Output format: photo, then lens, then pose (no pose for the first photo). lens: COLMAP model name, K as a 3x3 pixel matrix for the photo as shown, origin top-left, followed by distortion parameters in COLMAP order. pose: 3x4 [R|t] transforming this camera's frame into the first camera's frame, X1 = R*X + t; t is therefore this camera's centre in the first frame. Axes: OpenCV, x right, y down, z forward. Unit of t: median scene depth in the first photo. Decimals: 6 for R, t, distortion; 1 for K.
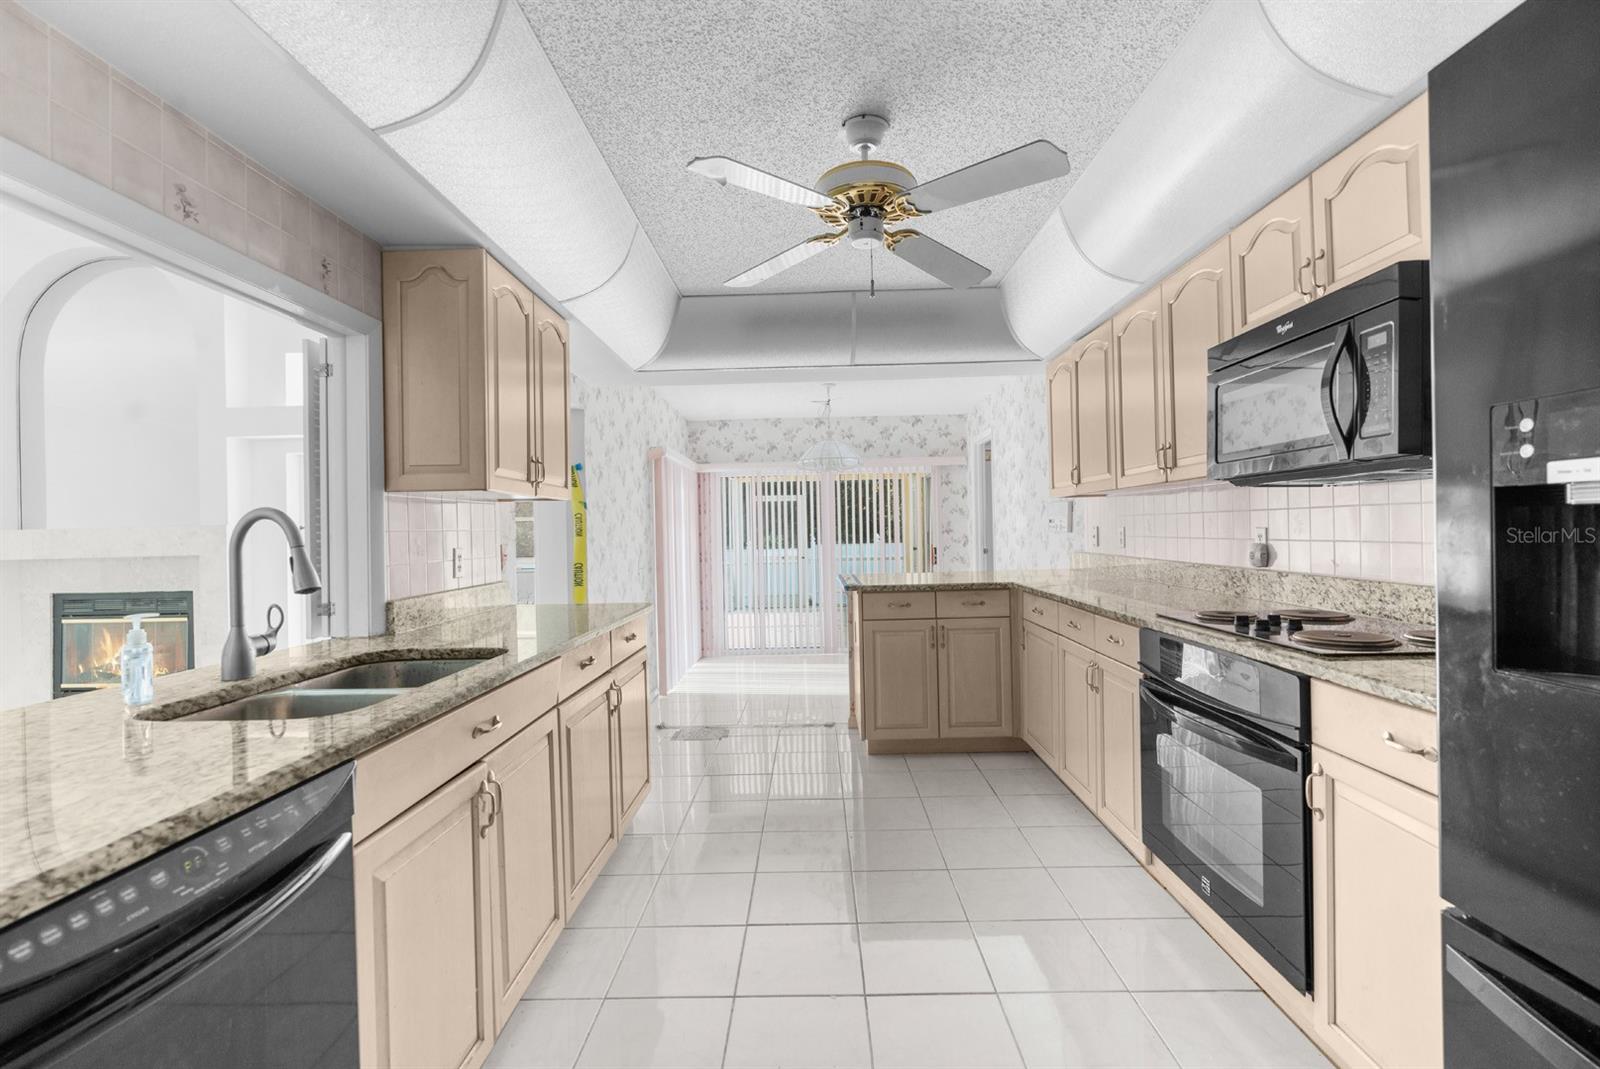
lens RADIAL K [[725.7, 0, 799.1], [0, 725.7, 530.8], [0, 0, 1]] dist [-0.007499, 0.003943]
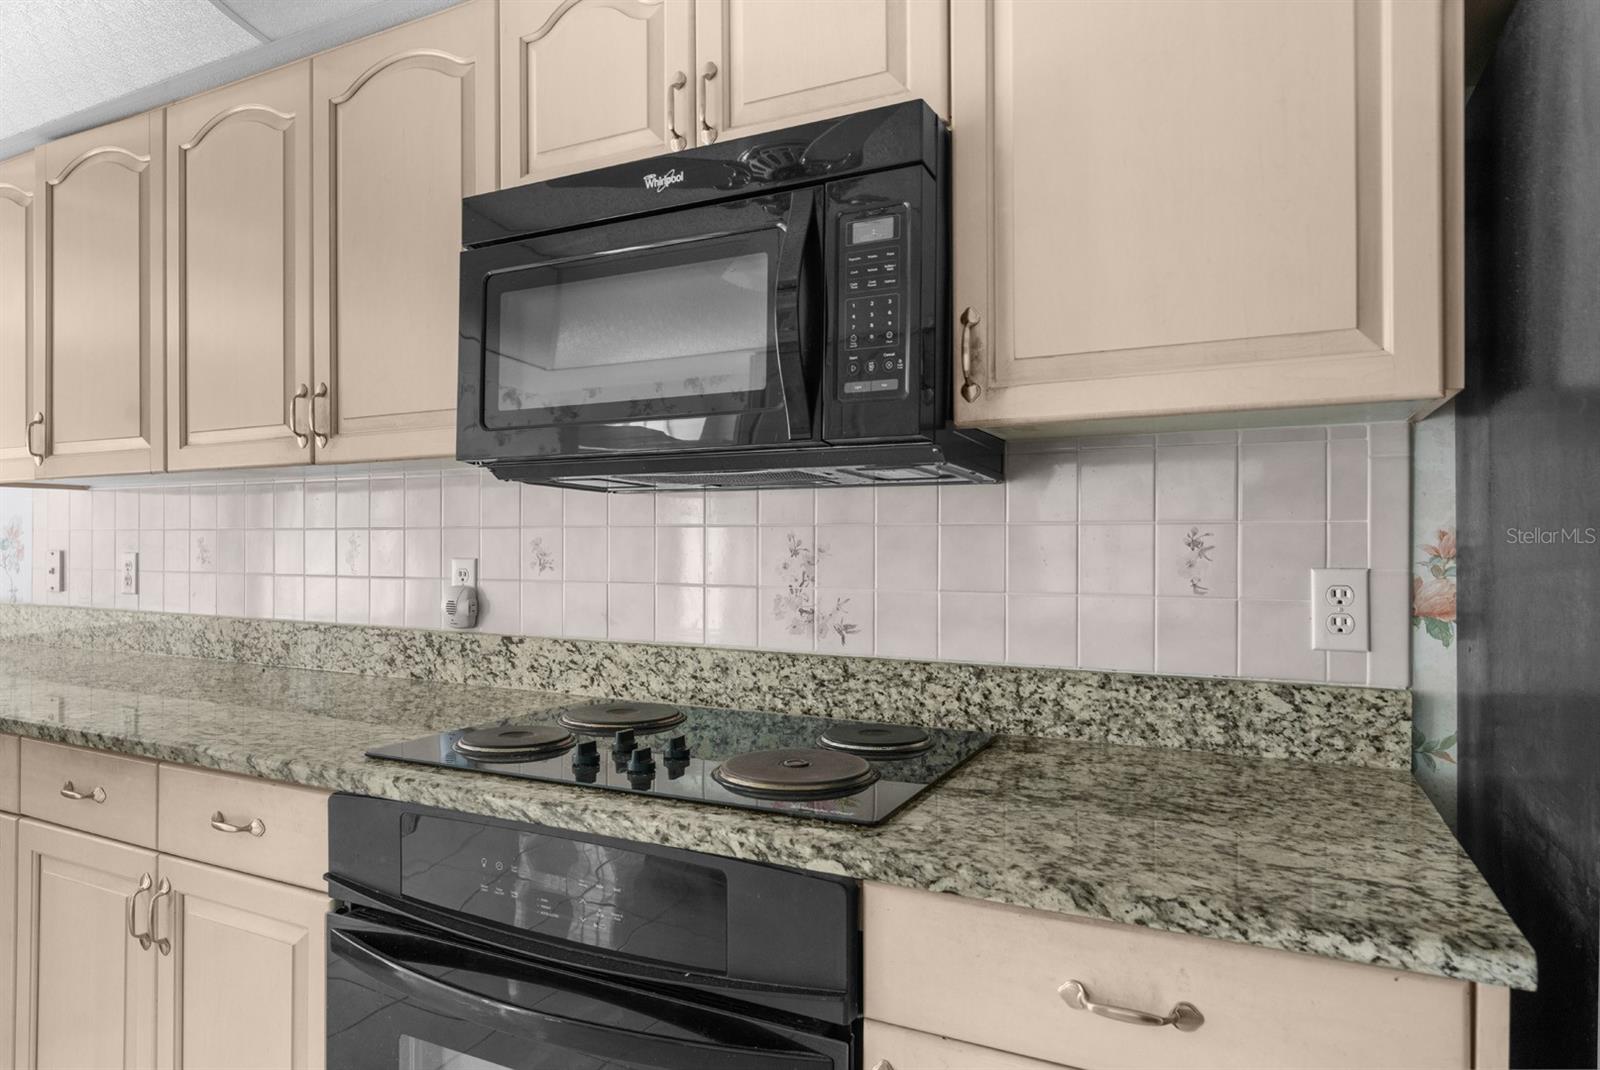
lens RADIAL K [[1047.7, 0, 799.8], [0, 1047.7, 524.0], [0, 0, 1]] dist [0.000597, -0.000608]
pose [[0.457195, 0.023963, 0.889044, 0.039956], [-0.002106, 0.999663, -0.025862, -0.010947], [-0.889364, 0.009952, 0.457092, 0.460884]]
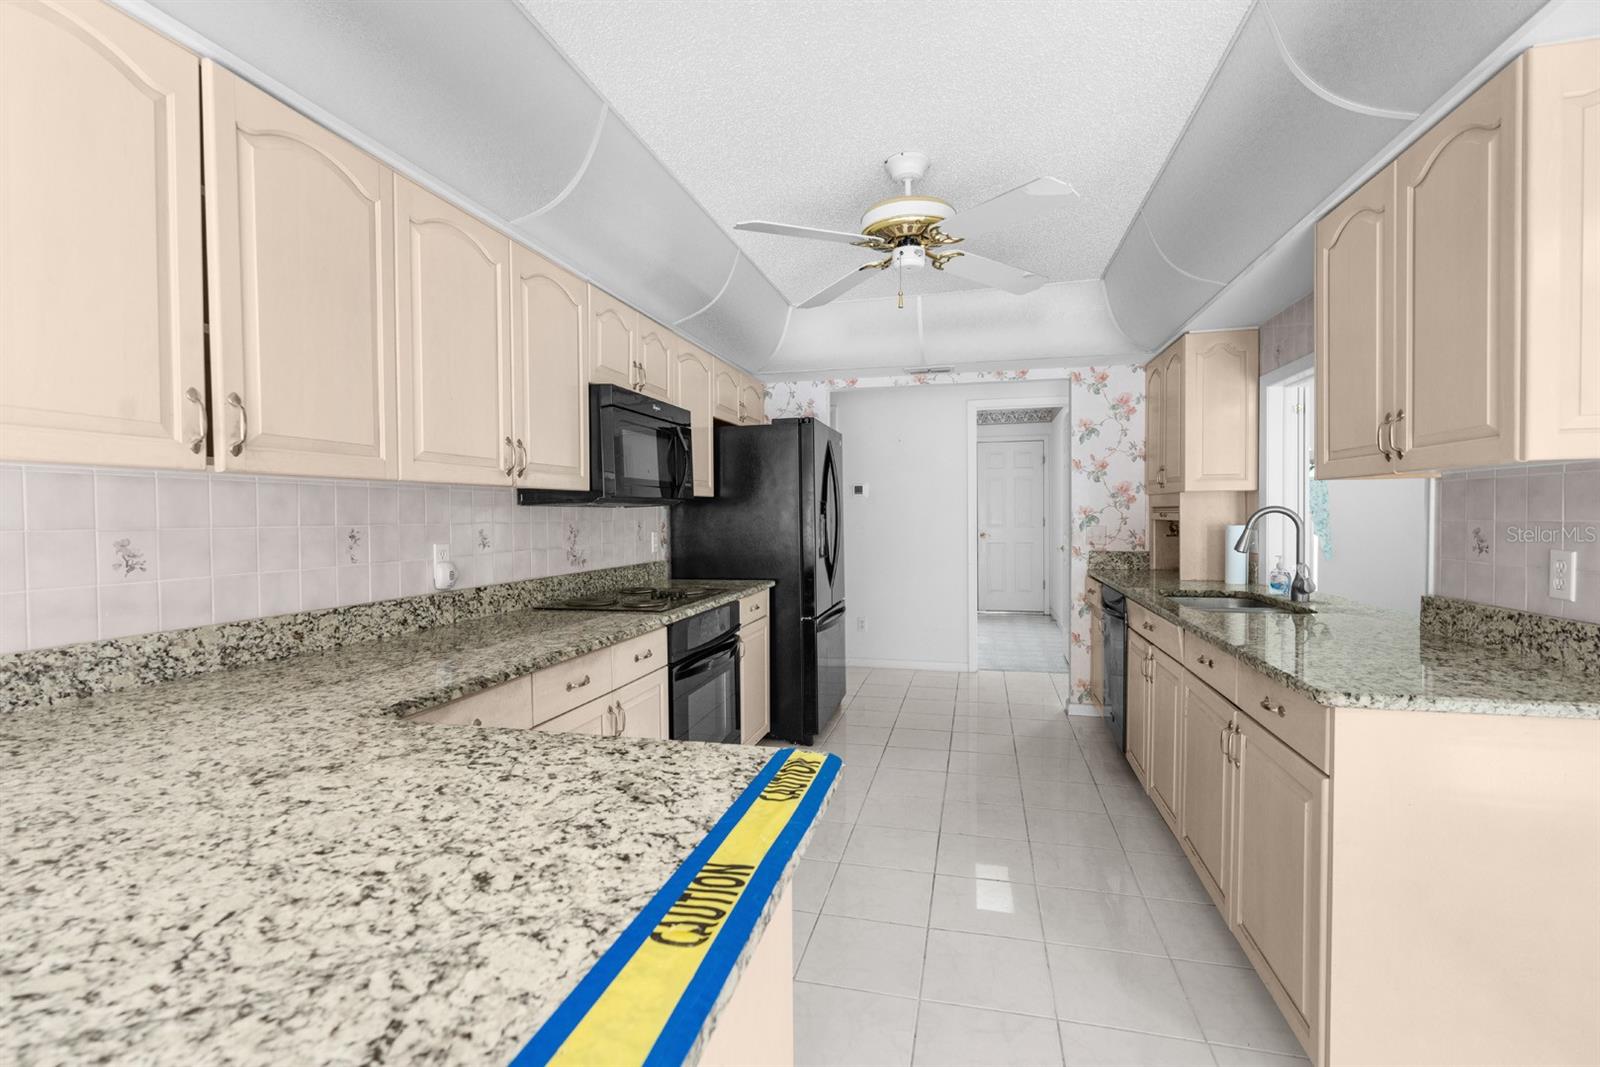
lens RADIAL K [[725.7, 0, 798.1], [0, 725.7, 532.1], [0, 0, 1]] dist [-0.007499, 0.003943]
pose [[-0.976158, 0.035537, 0.214131, 0.043676], [0.040482, 0.999004, 0.018752, -0.019032], [-0.213251, 0.026973, -0.976625, 2.033465]]
